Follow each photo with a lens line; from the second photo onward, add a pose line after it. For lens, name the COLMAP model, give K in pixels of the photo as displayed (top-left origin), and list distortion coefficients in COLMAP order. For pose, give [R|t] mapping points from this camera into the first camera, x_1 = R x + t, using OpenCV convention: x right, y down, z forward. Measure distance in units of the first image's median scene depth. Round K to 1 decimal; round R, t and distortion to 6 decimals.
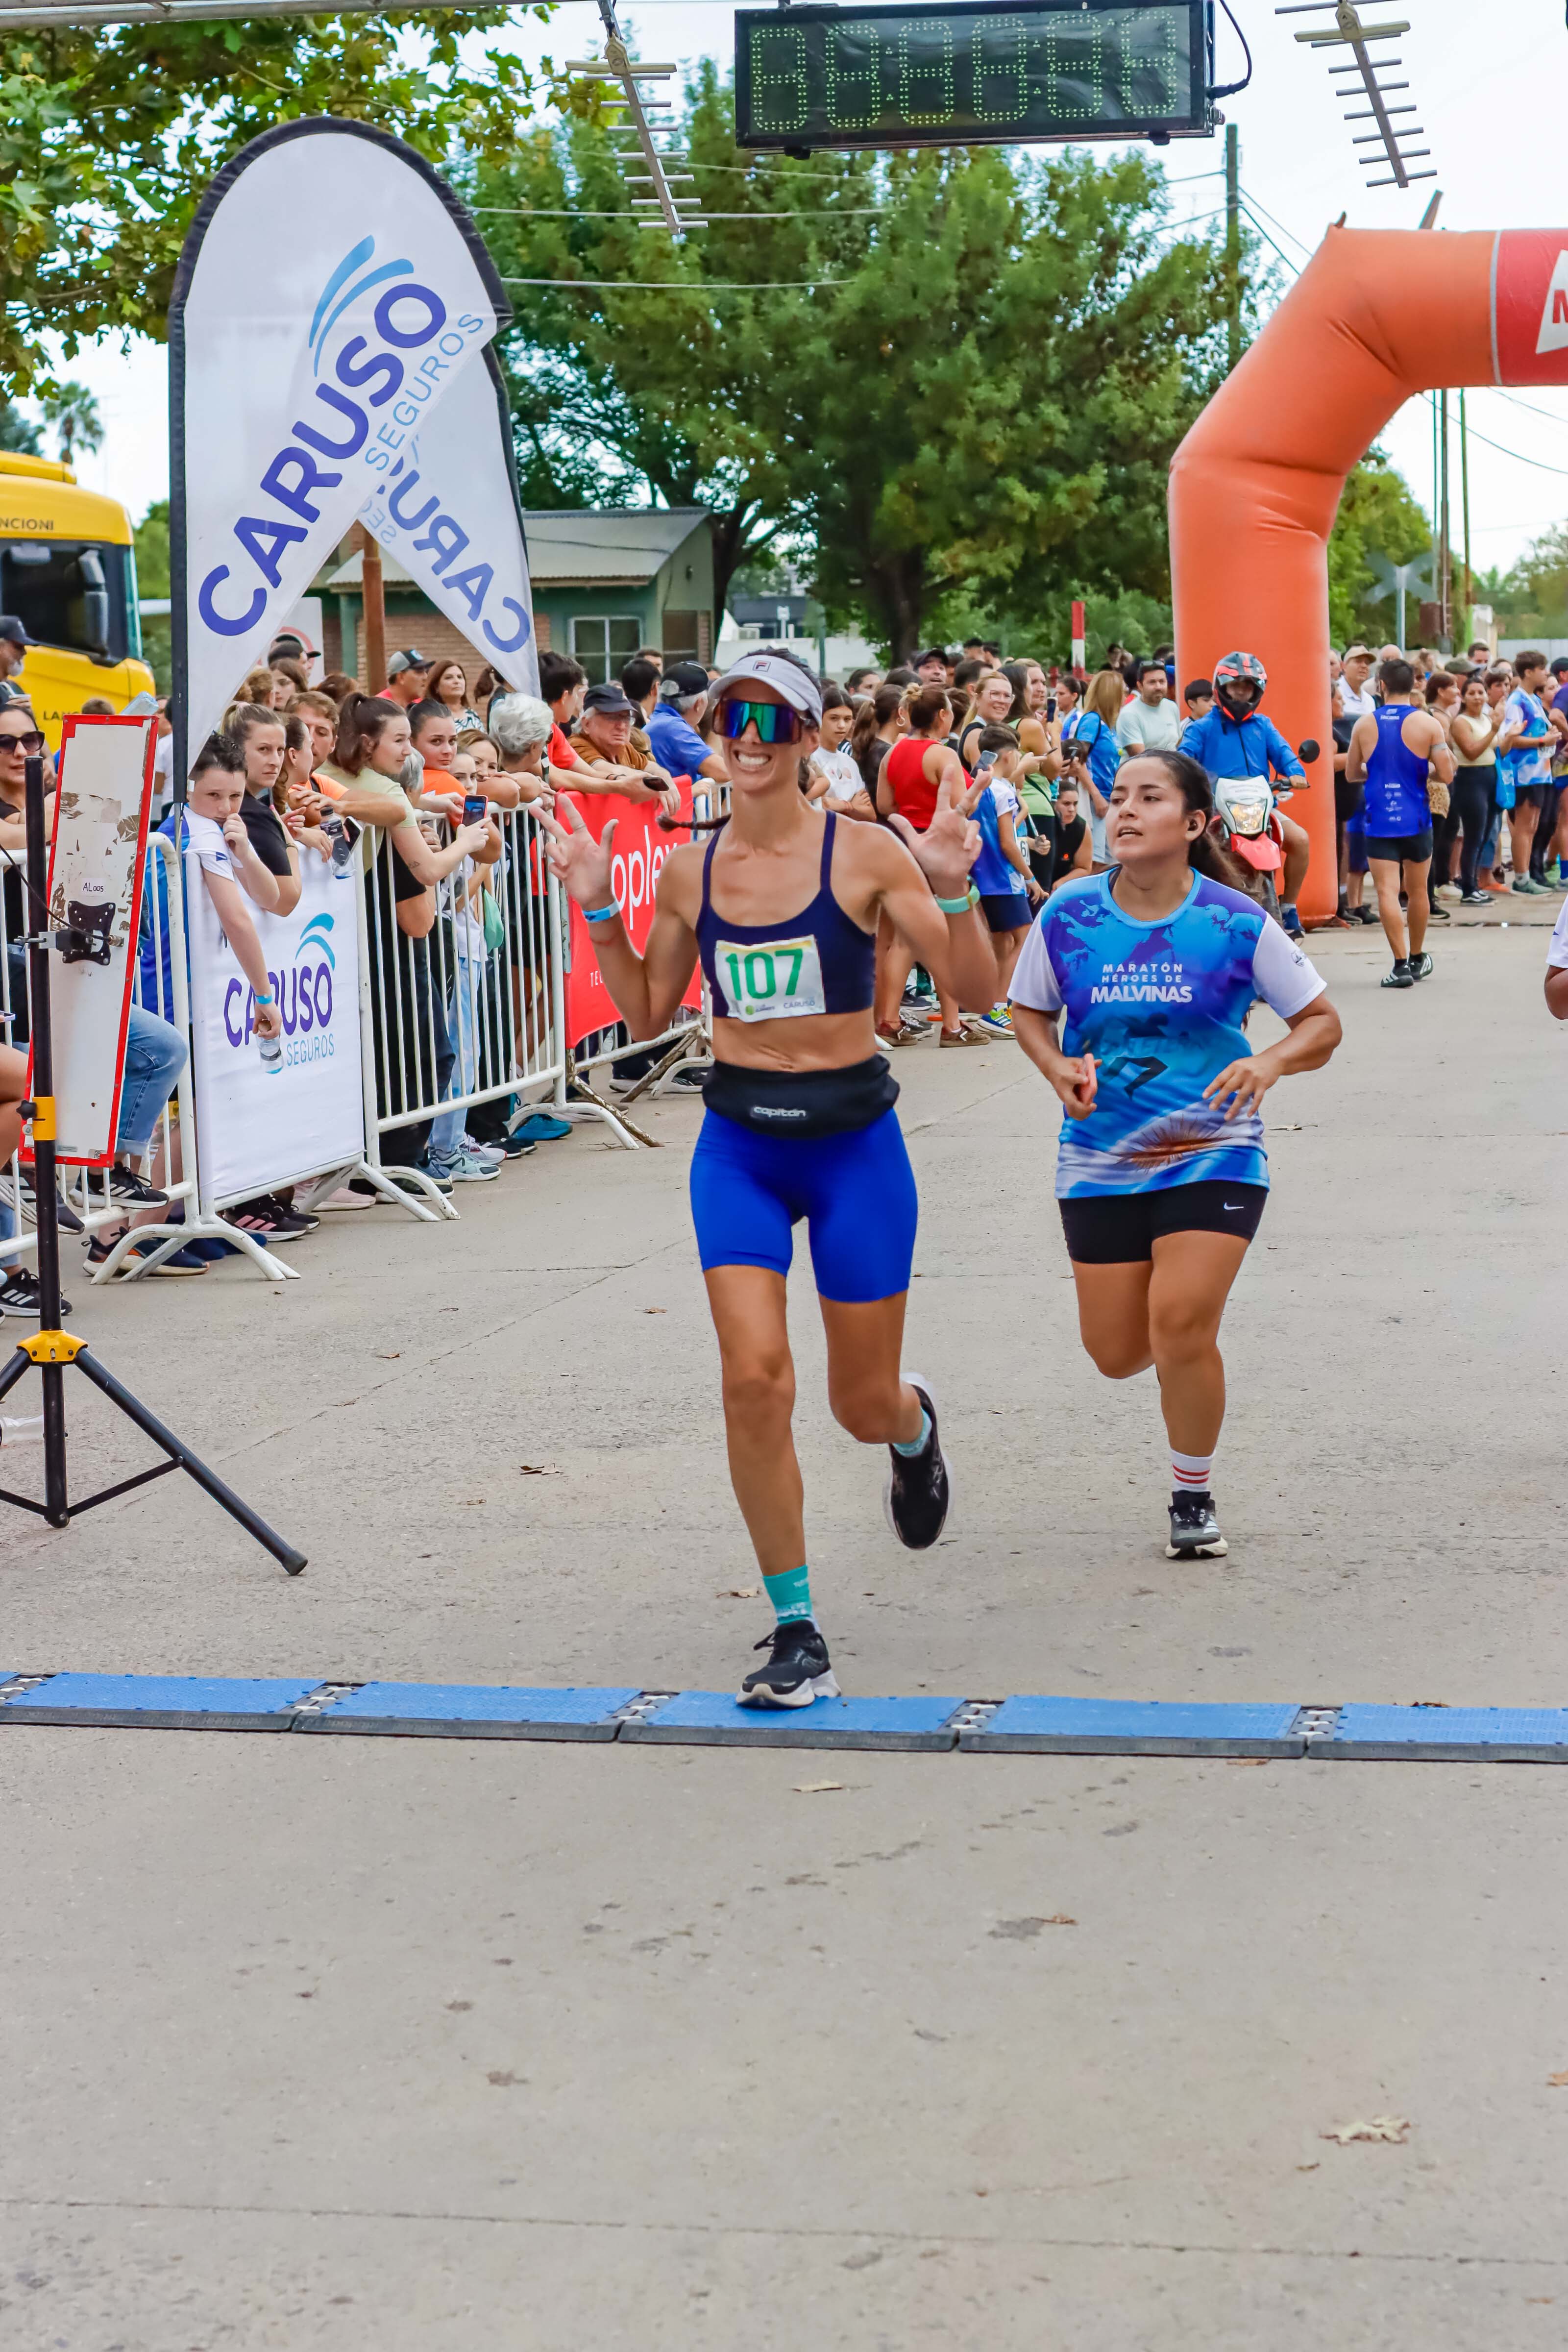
lens RADIAL K [[5461.1, 0, 787.9], [0, 5461.1, 1052.1], [0, 0, 1]] dist [0.012879, 0.000000]
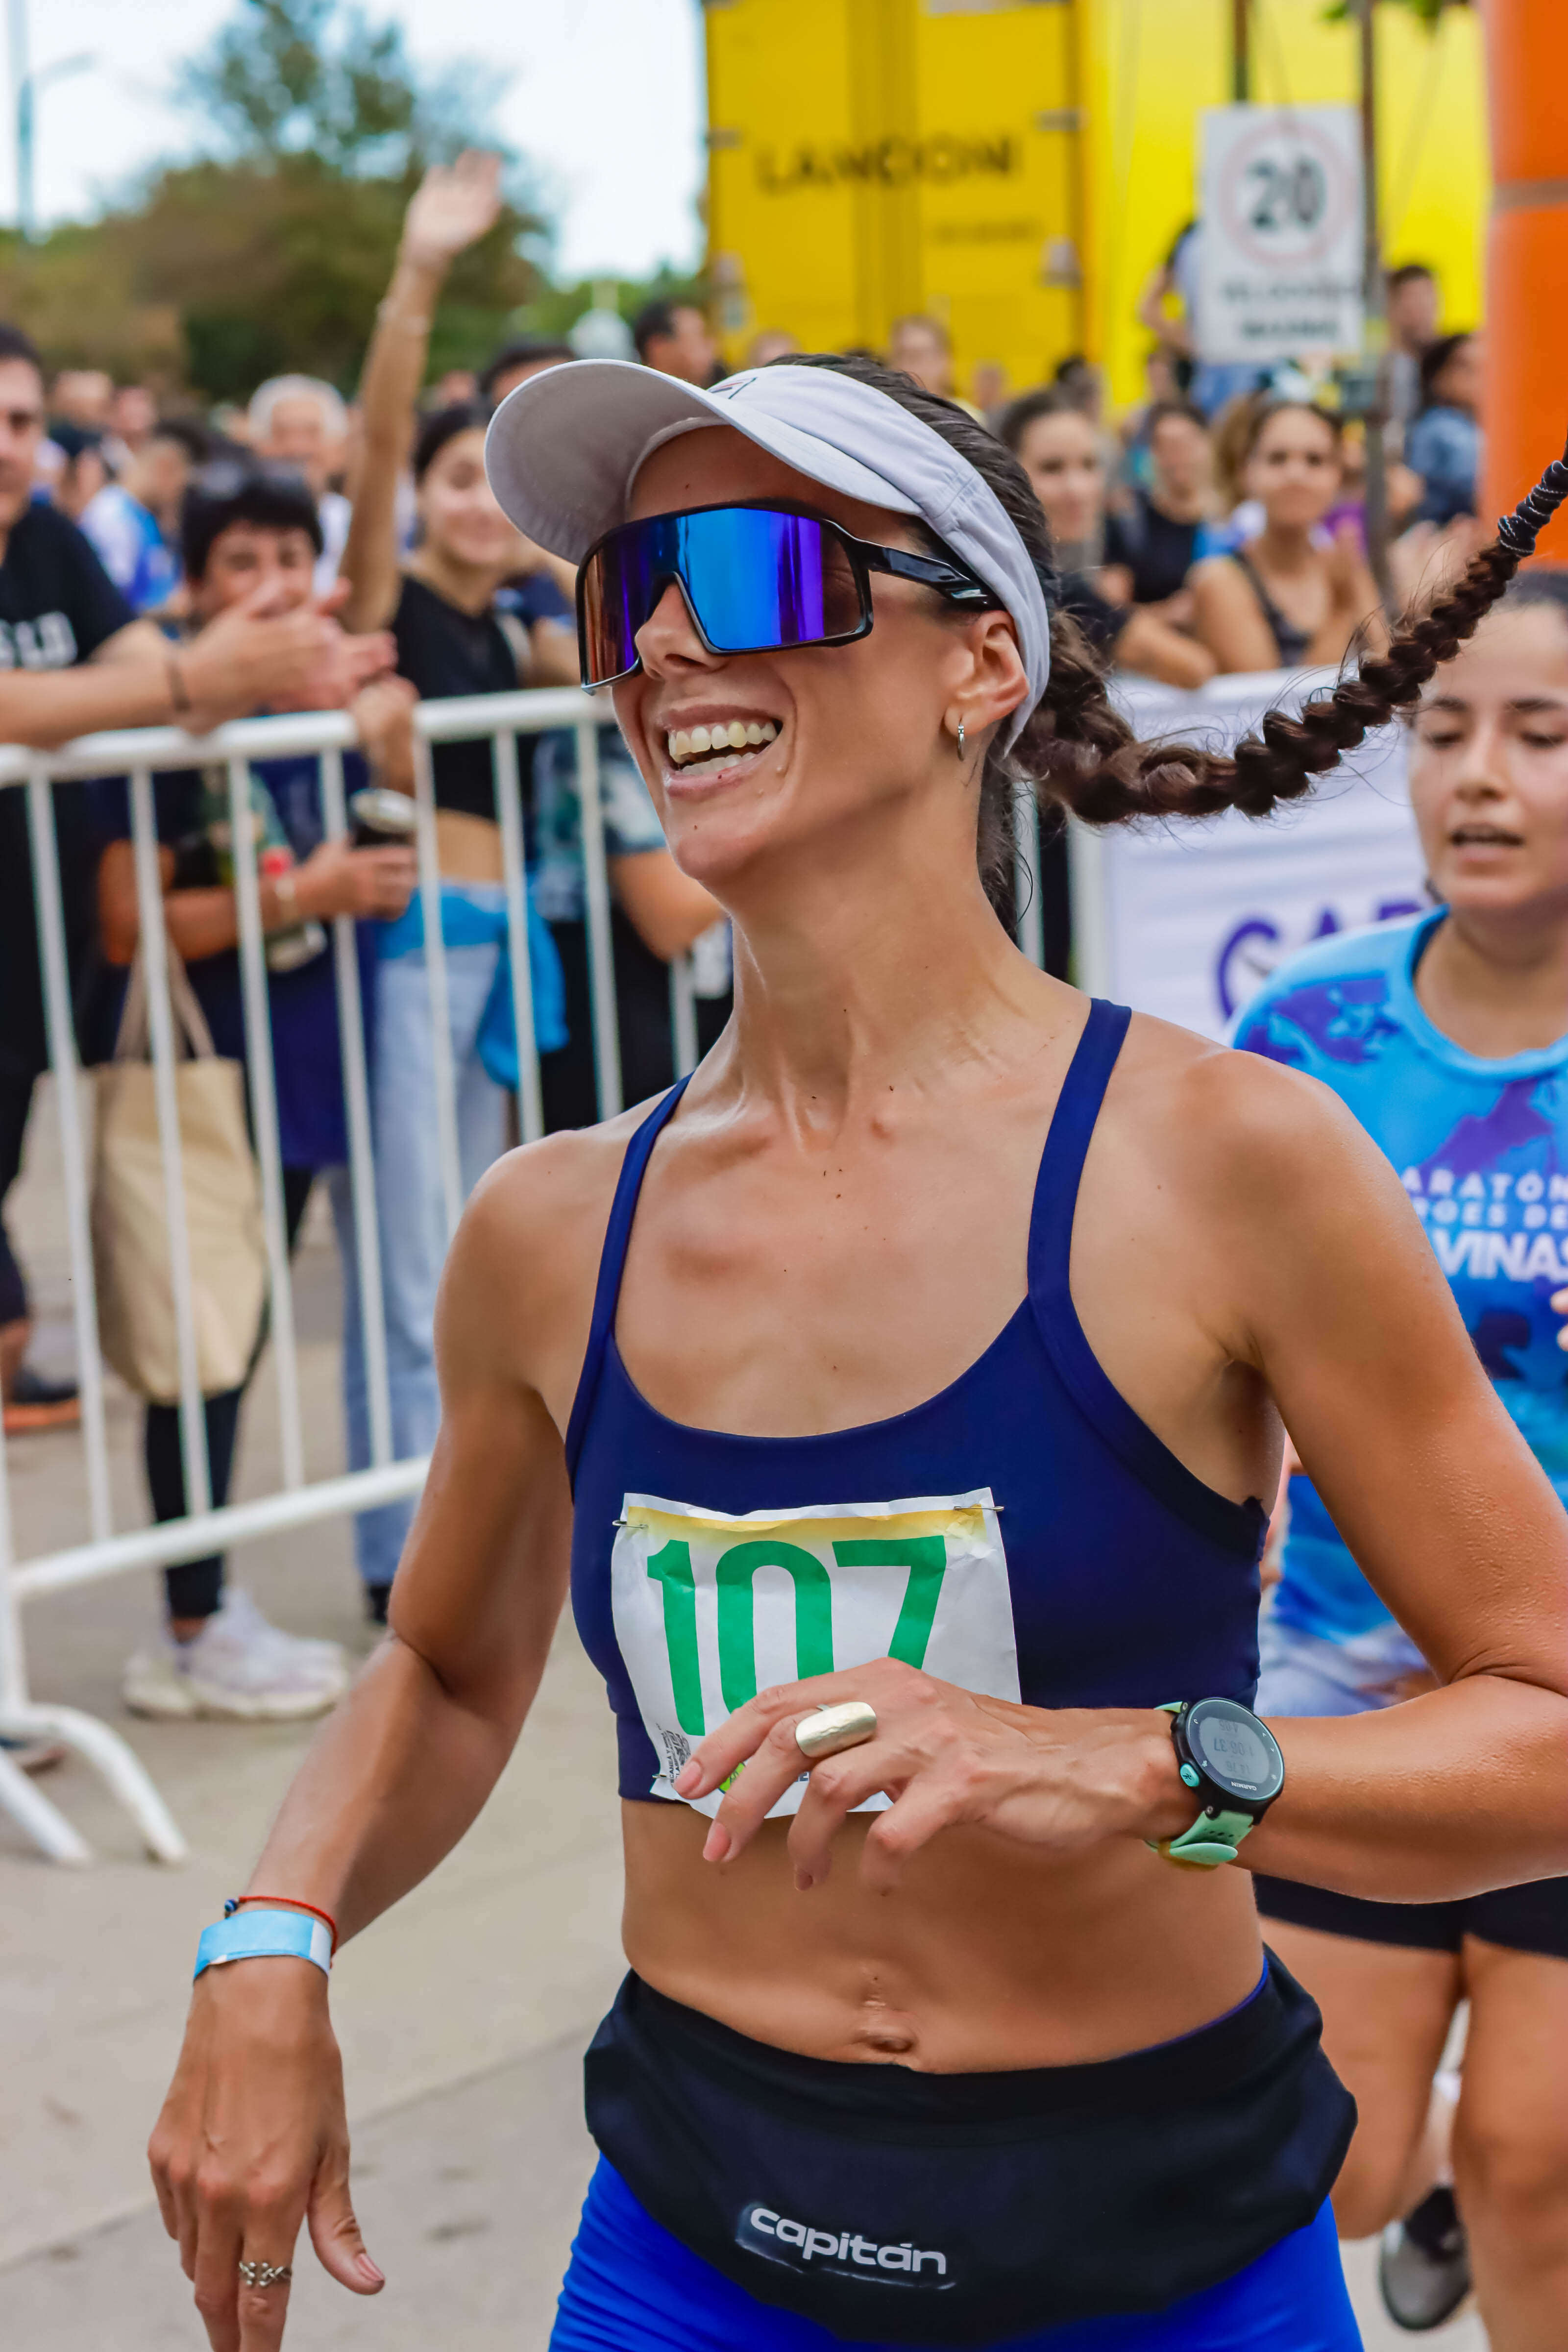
lens RADIAL K [[5461.1, 0, 783.2], [0, 5461.1, 1174.3], [0, 0, 1]] dist [0.012879, 0.000000]
pose [[0.981952, 0.073195, 0.174395, -0.050151], [-0.096327, 0.987073, 0.128096, -0.067241], [-0.162765, -0.142583, 0.976308, 0.753050]]
